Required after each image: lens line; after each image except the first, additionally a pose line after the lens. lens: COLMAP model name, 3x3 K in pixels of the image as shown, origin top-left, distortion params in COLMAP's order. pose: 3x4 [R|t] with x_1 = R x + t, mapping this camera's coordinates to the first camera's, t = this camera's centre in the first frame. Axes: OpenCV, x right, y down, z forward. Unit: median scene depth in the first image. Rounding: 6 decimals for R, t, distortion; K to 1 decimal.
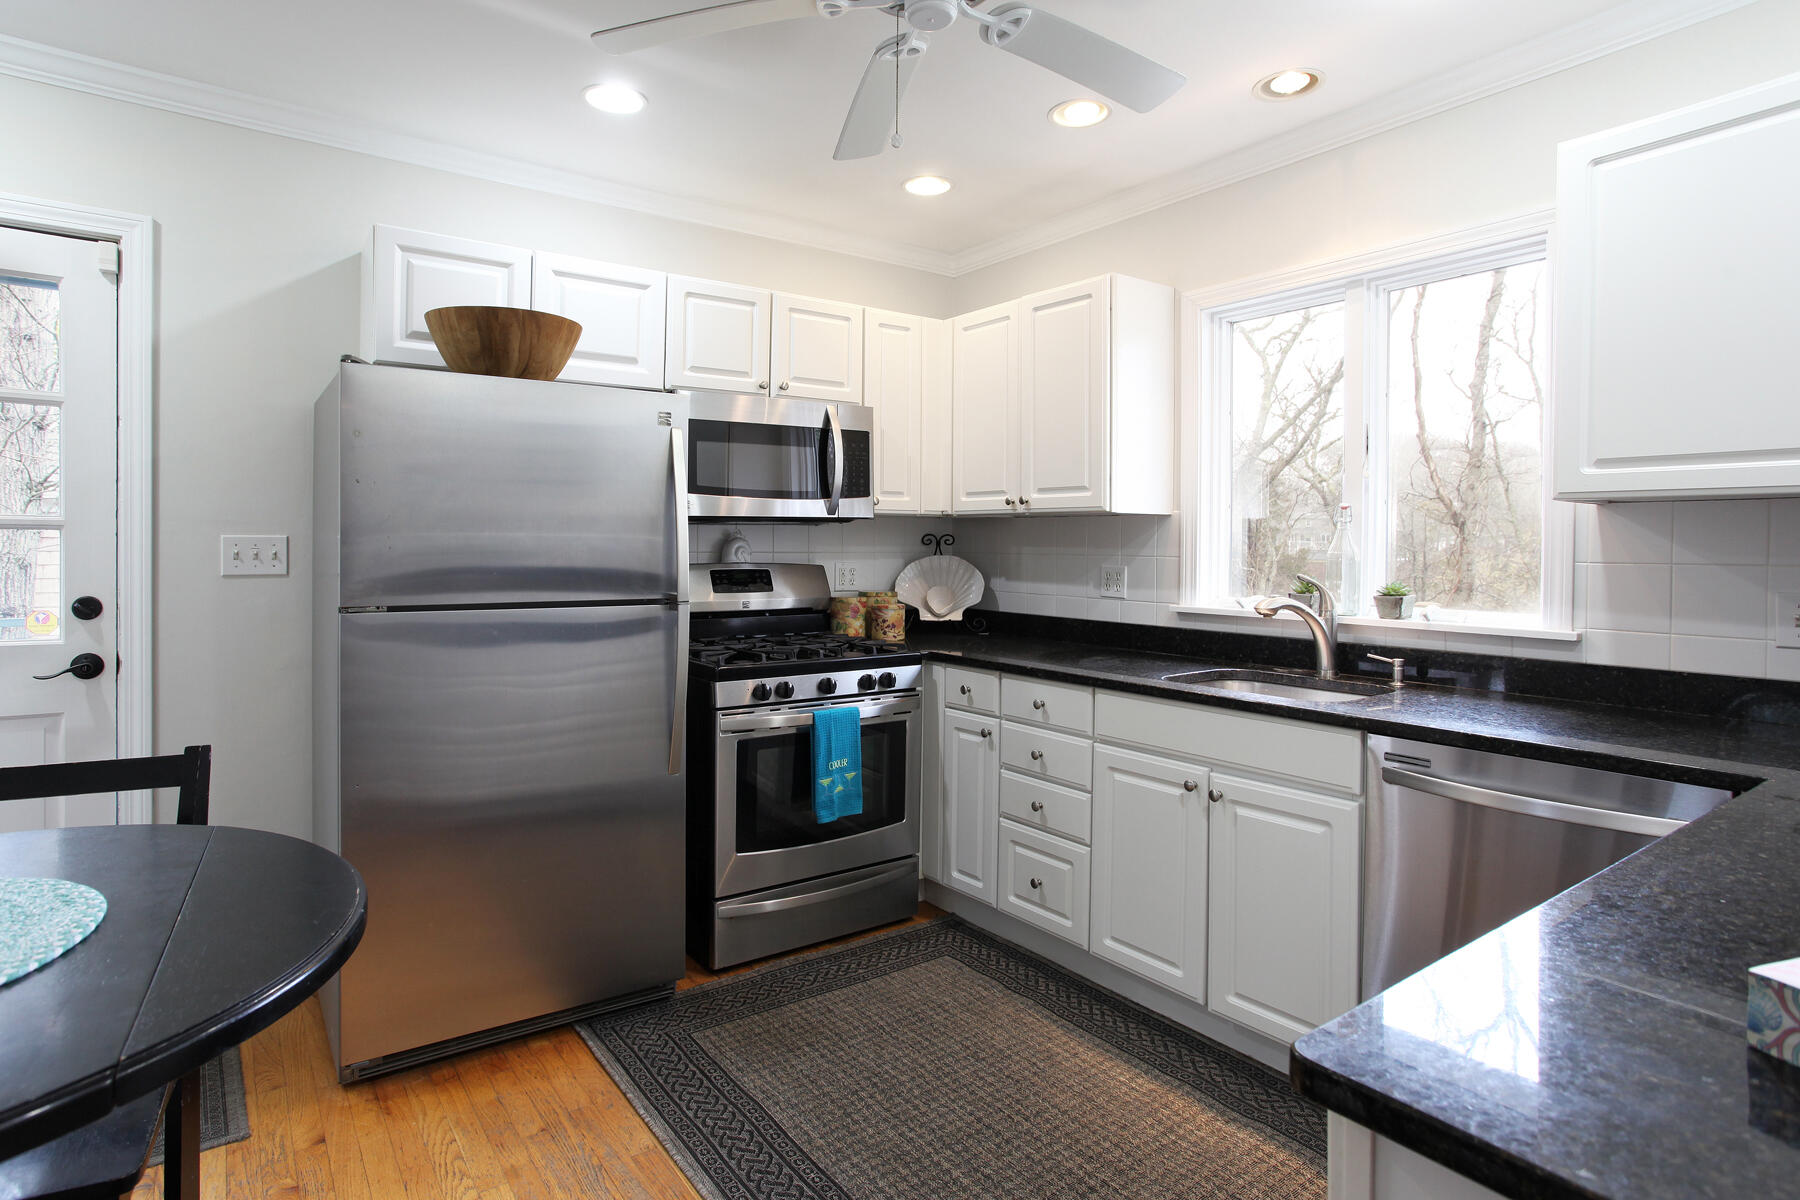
lens RADIAL K [[974.1, 0, 908.5], [0, 974.1, 548.2], [0, 0, 1]] dist [-0.025584, 0.000272]
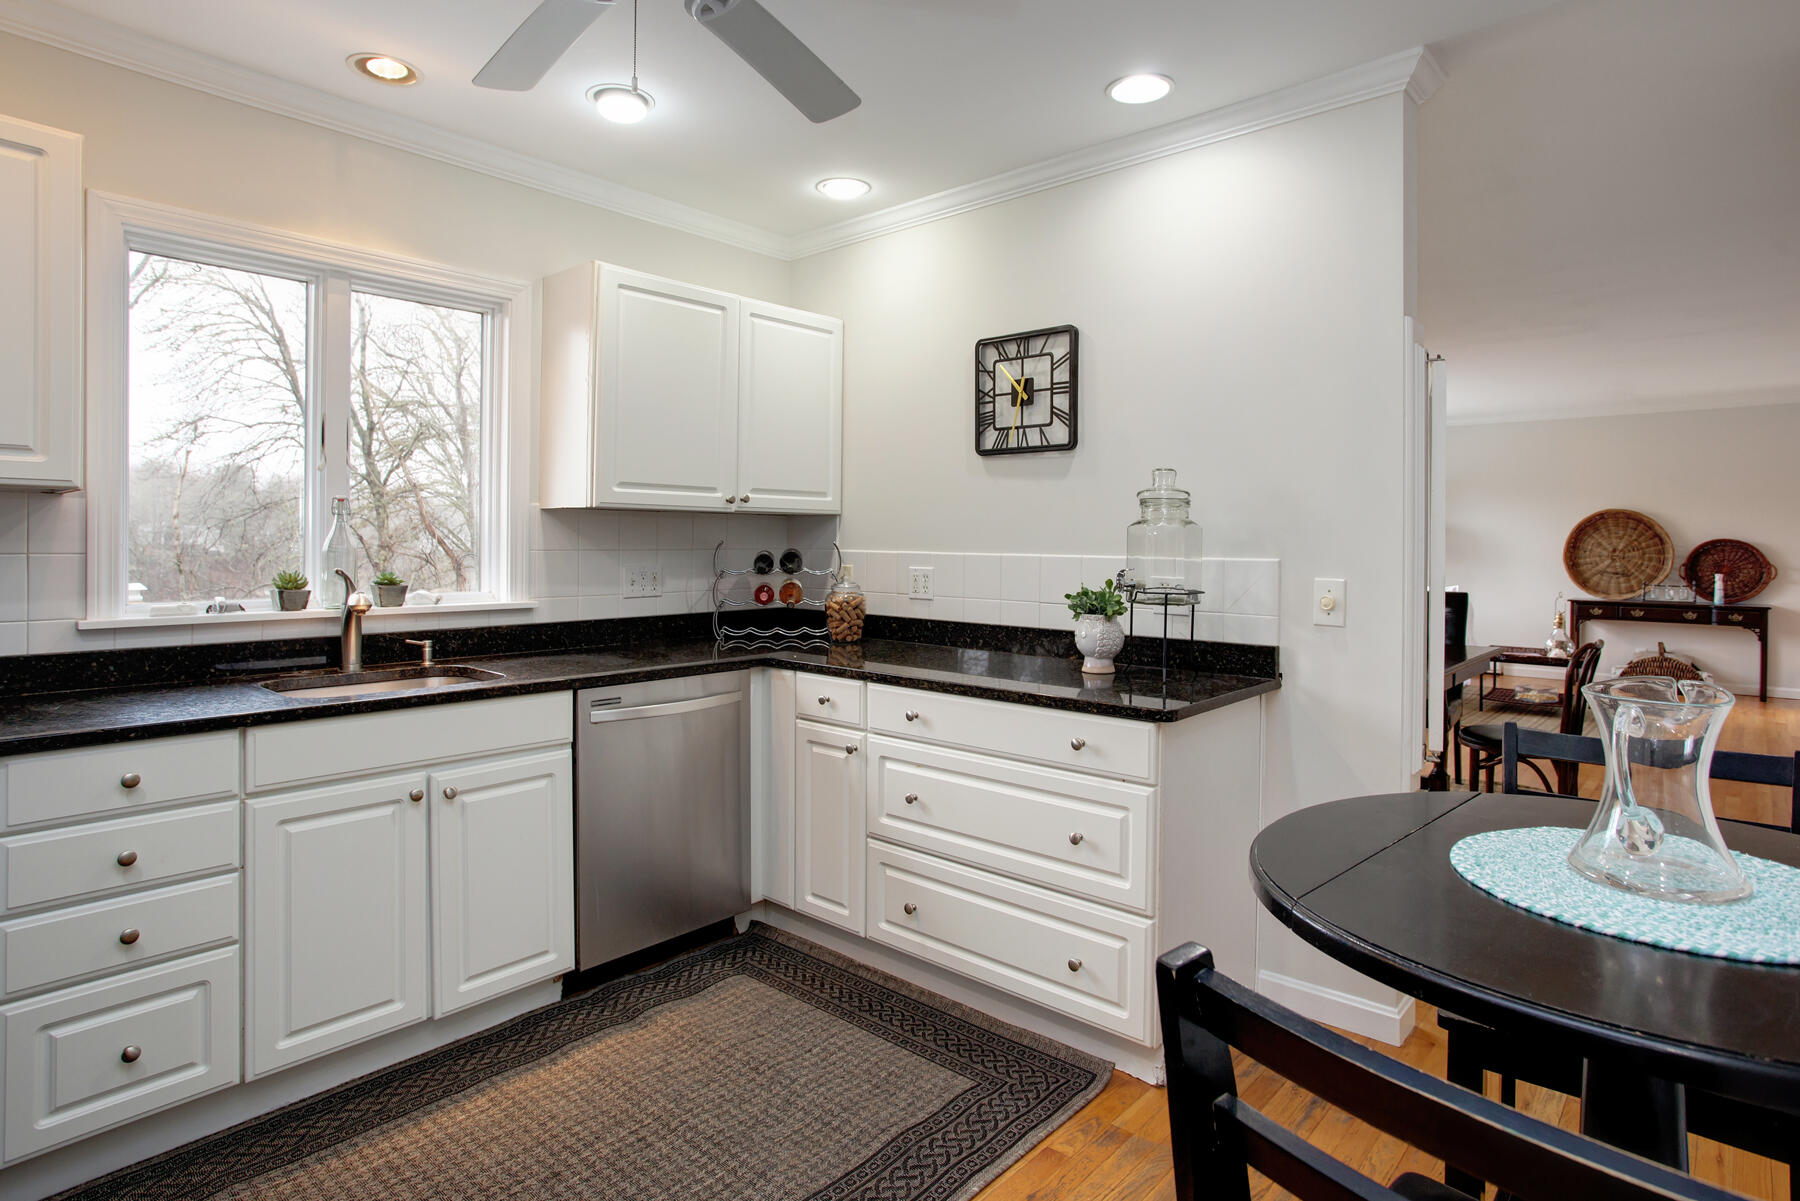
lens RADIAL K [[974.1, 0, 883.9], [0, 974.1, 543.8], [0, 0, 1]] dist [-0.025584, 0.000272]
pose [[-0.217247, -0.007797, 0.976086, -0.691031], [0.000738, 0.999967, 0.008152, -0.004668], [-0.976116, 0.002491, -0.217234, 0.734544]]
